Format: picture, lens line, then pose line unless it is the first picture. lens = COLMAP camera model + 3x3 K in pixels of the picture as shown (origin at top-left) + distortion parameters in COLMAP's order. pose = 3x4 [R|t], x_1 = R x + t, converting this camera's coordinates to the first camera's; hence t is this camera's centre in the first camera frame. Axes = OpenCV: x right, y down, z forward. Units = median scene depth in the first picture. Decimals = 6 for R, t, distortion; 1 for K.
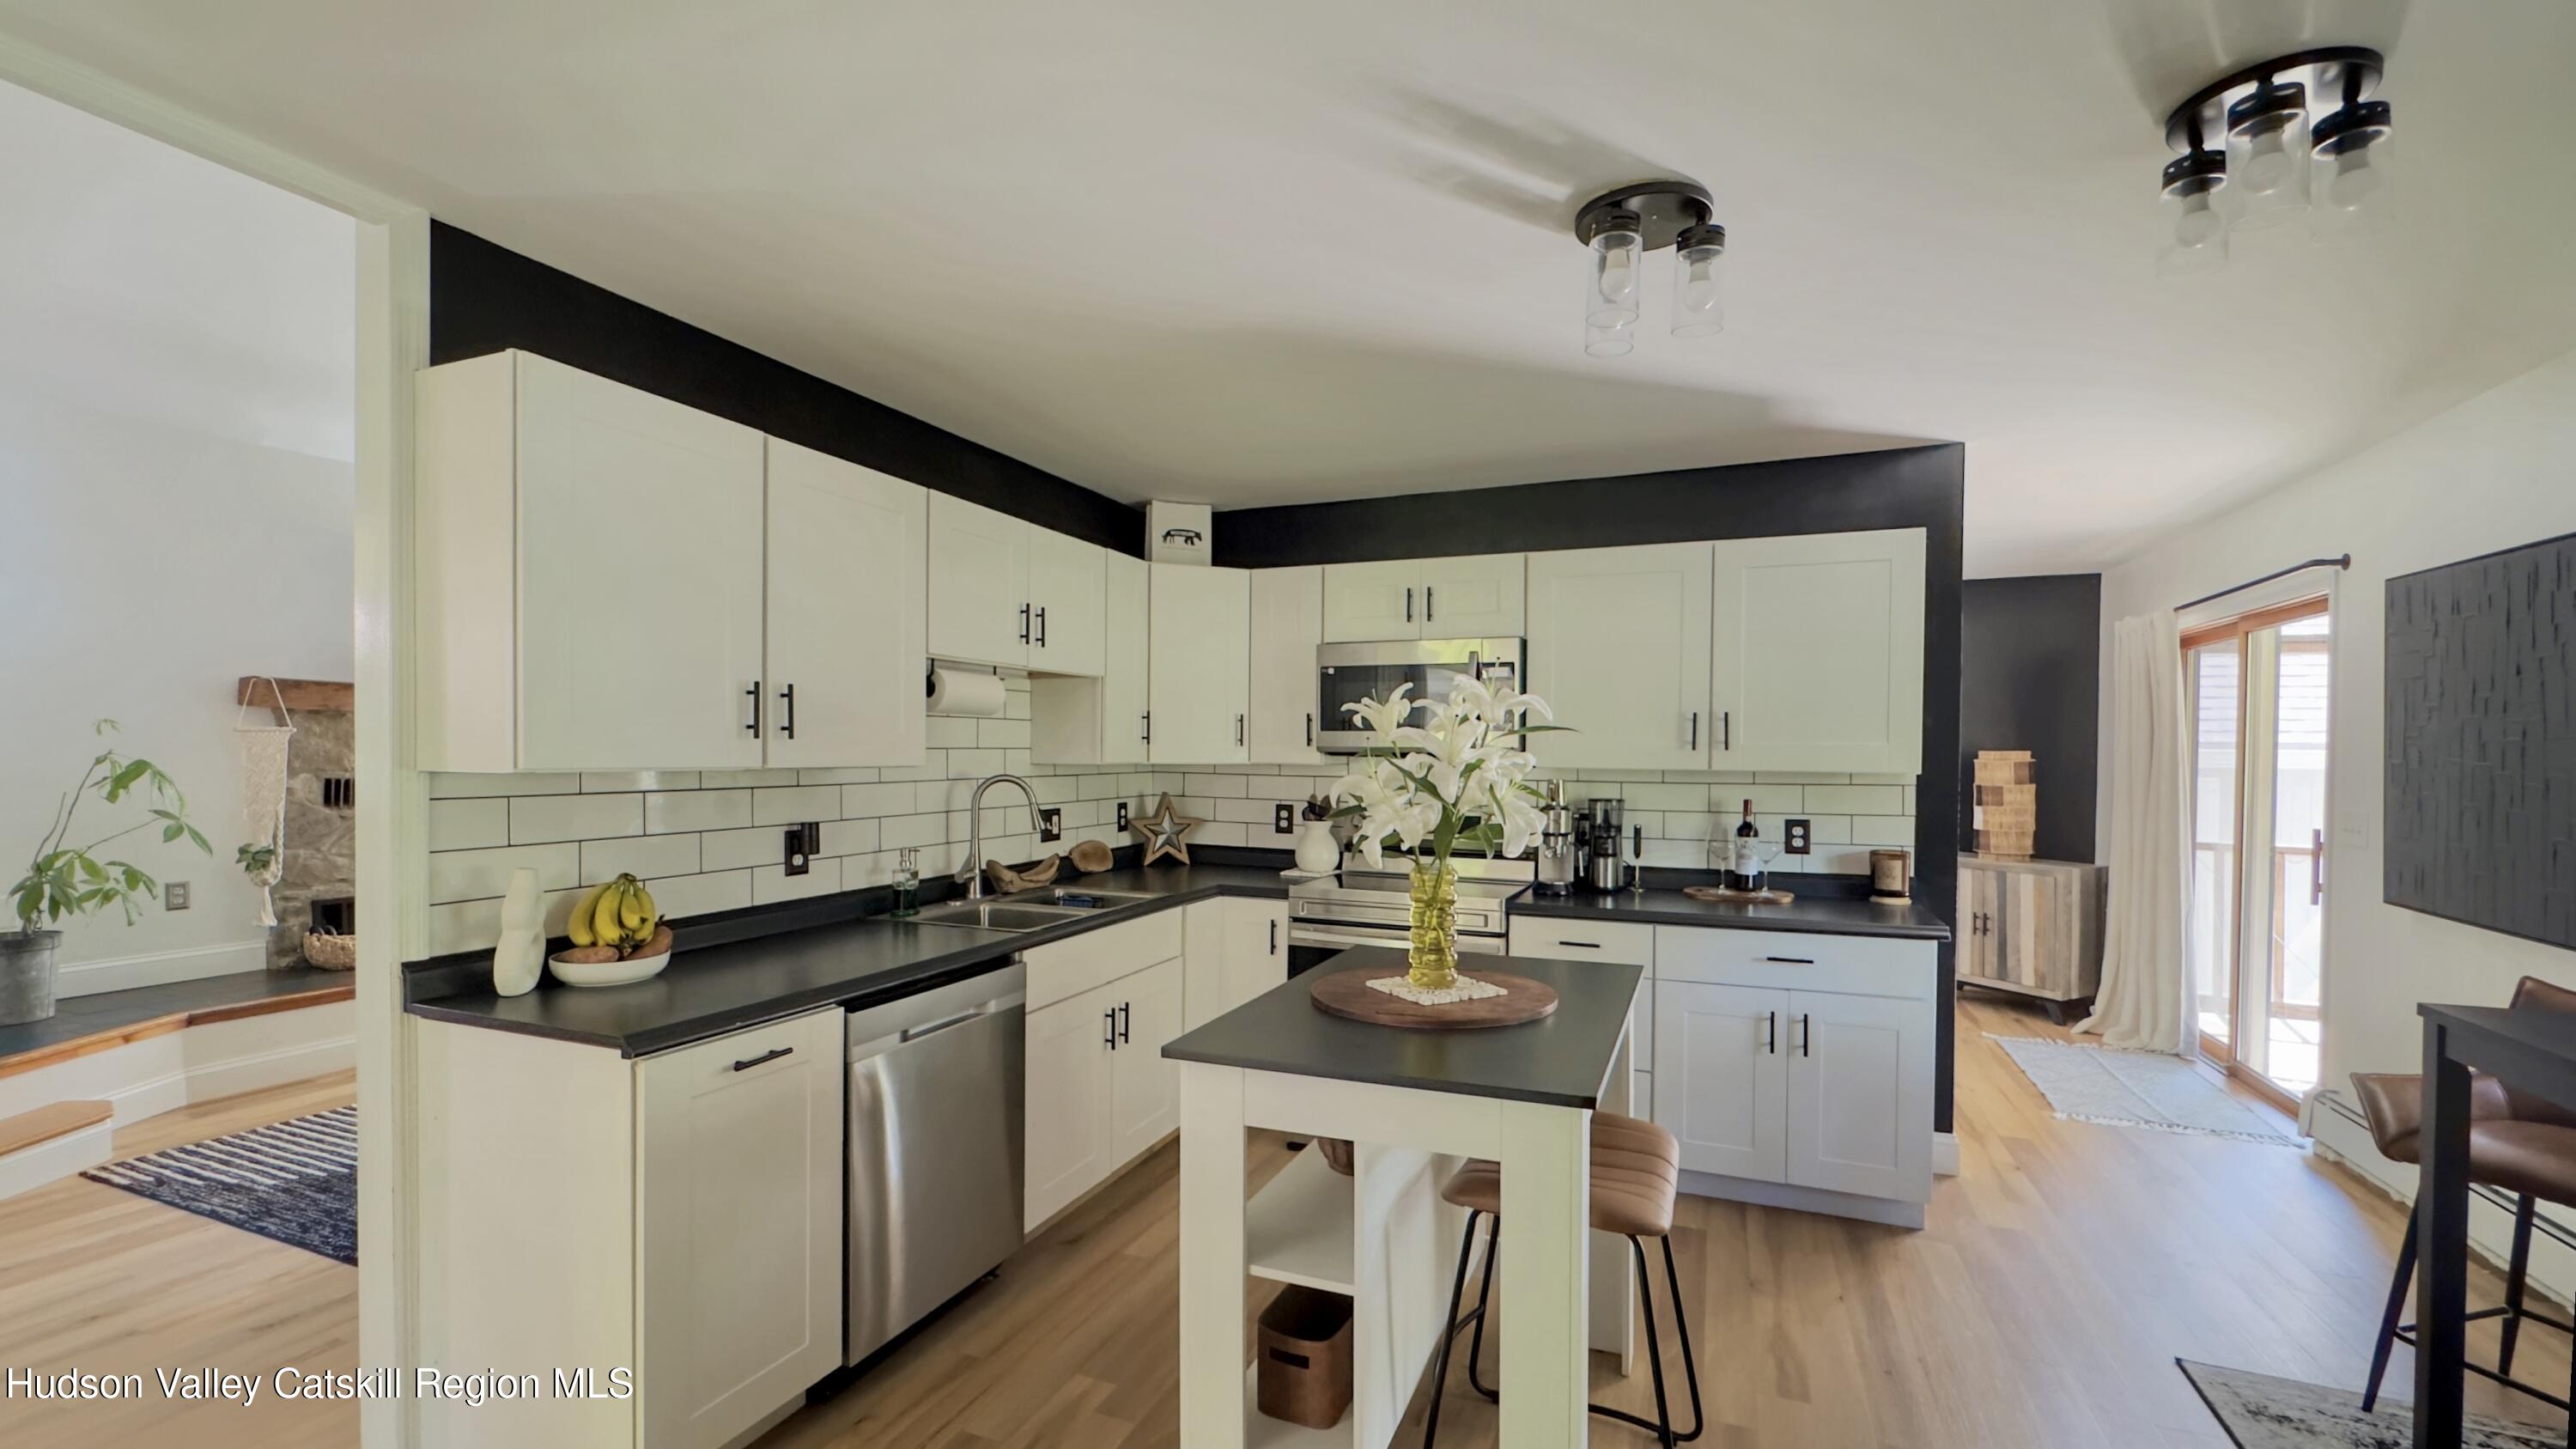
lens RADIAL K [[1051.1, 0, 1286.5], [0, 1051.1, 732.1], [0, 0, 1]] dist [0.000319, 0.000590]
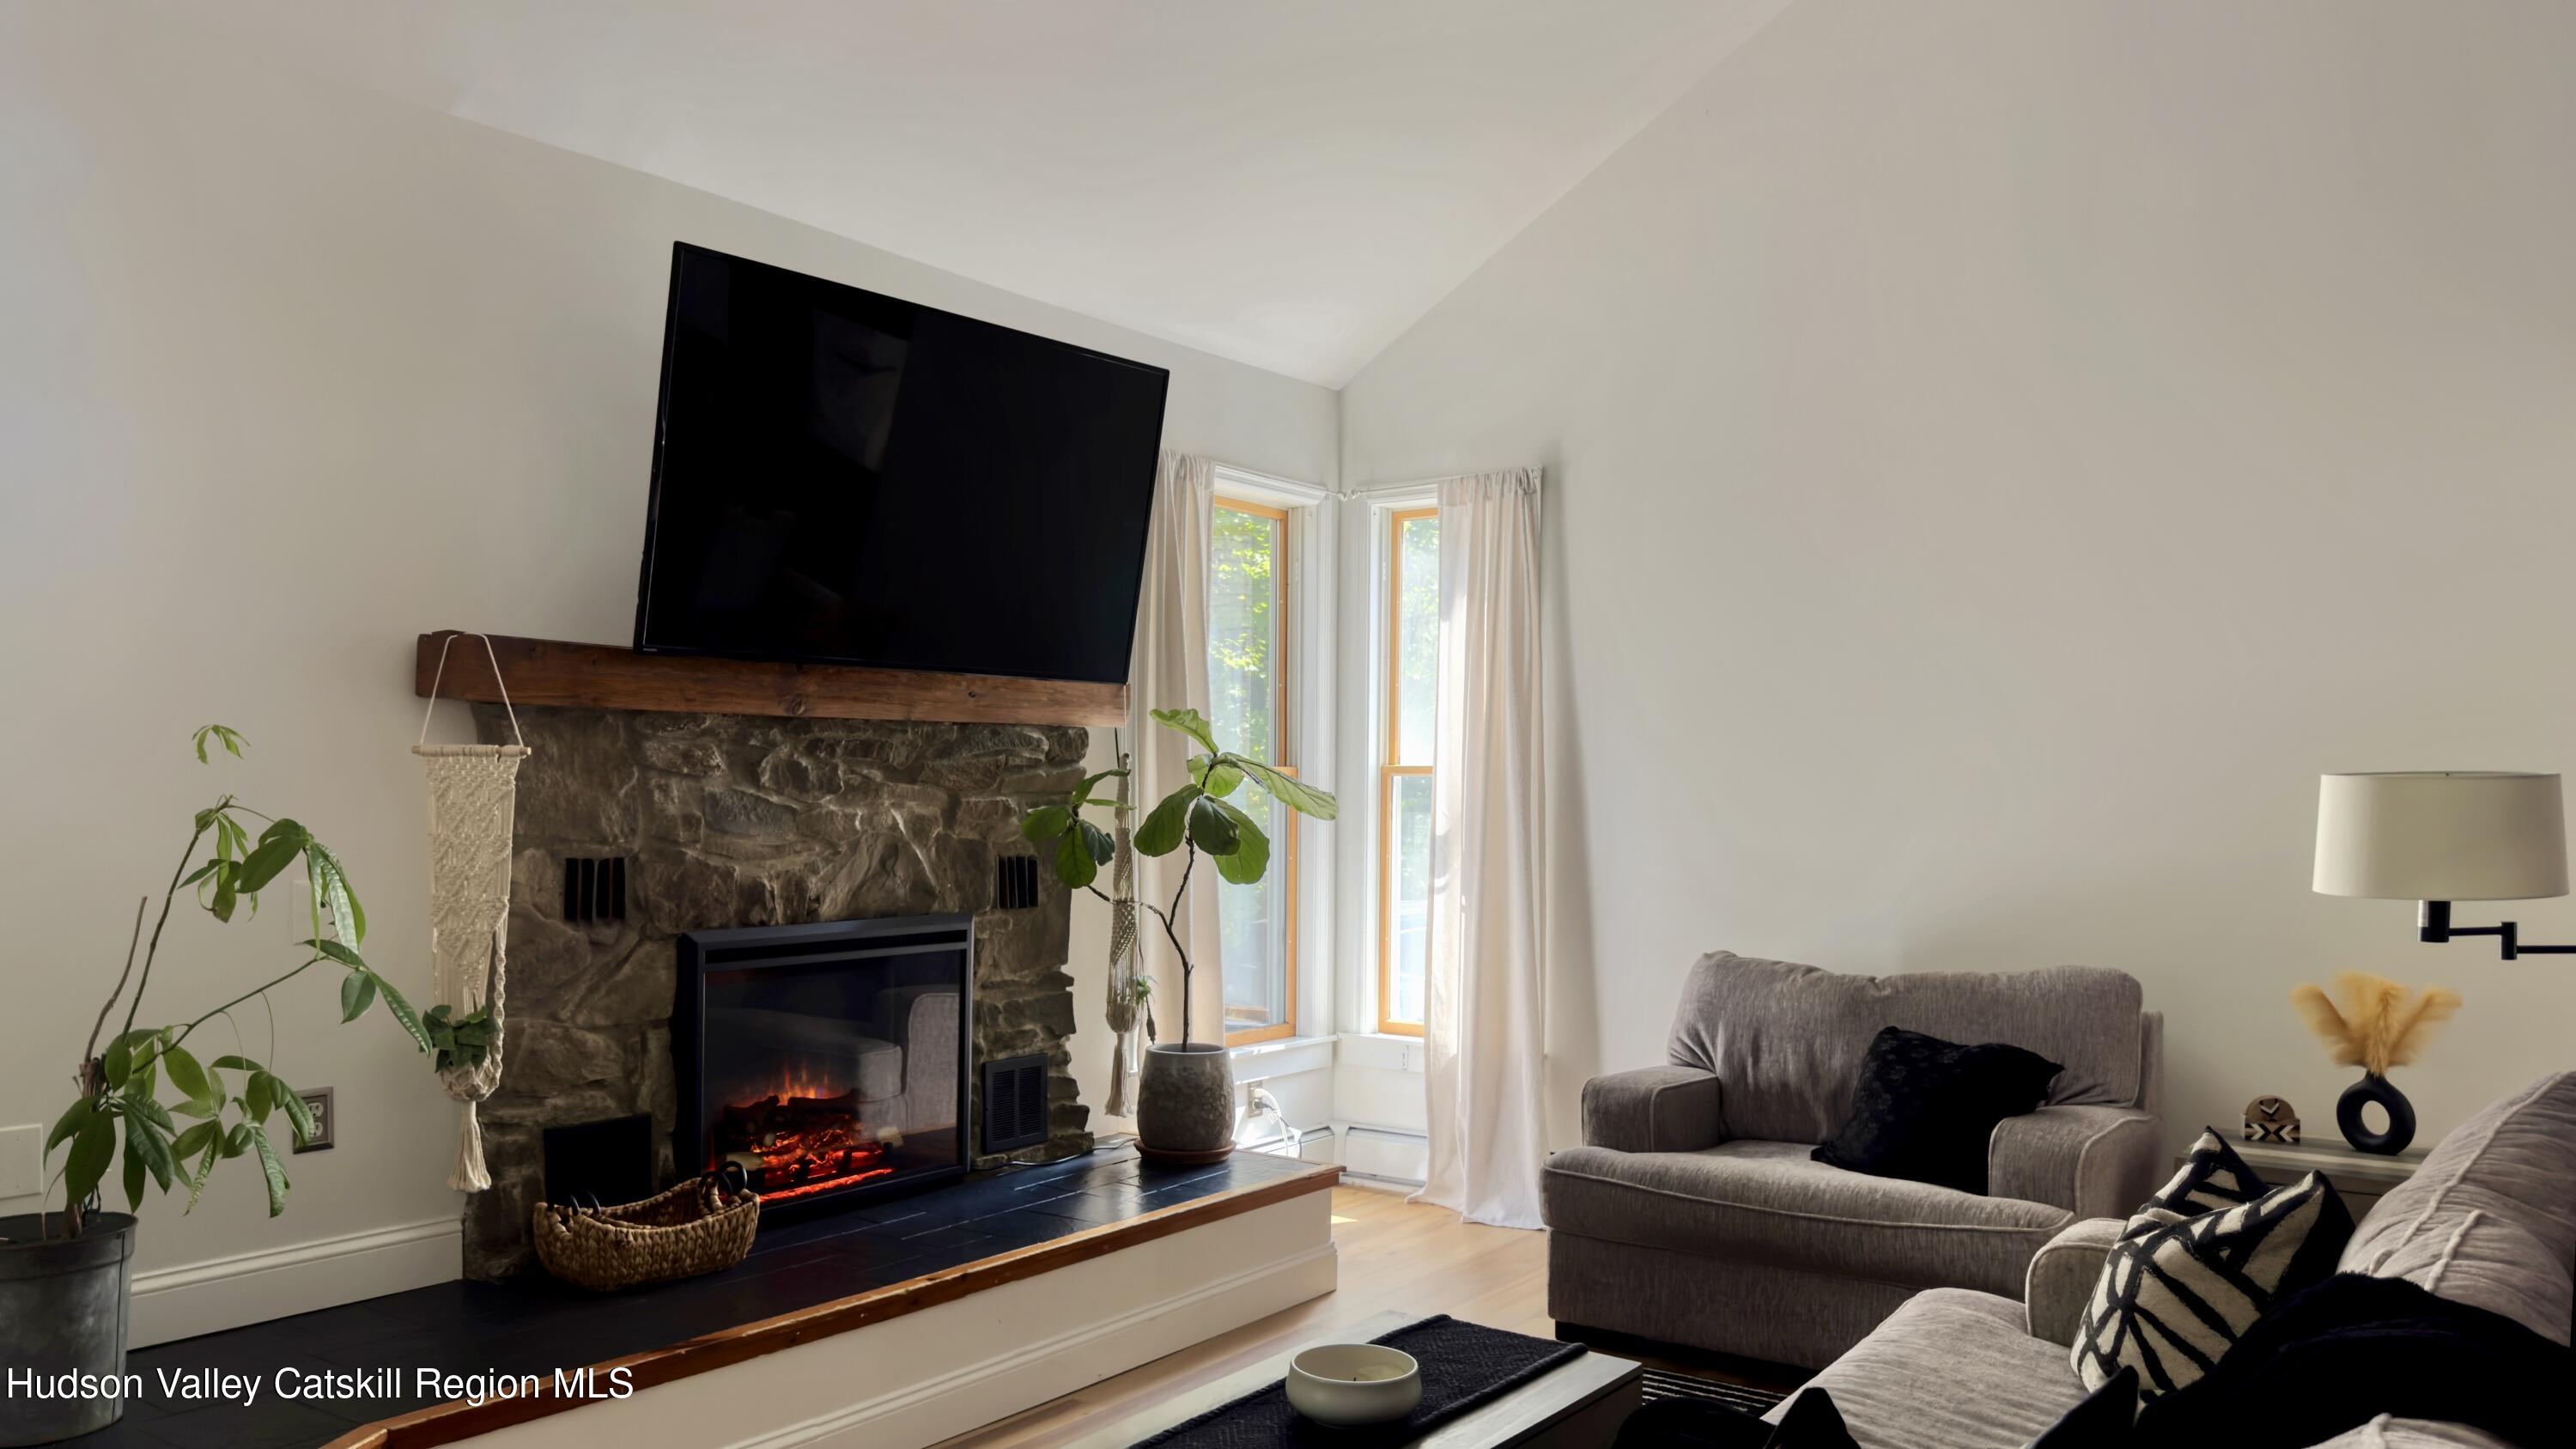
lens RADIAL K [[1850.5, 0, 1290.1], [0, 1850.5, 739.5], [0, 0, 1]] dist [0.005345, -0.002816]
pose [[0.970152, -0.014894, -0.242042, -0.445480], [0.012971, 0.999870, -0.009537, 0.004860], [0.242152, 0.006113, 0.970219, 0.322806]]
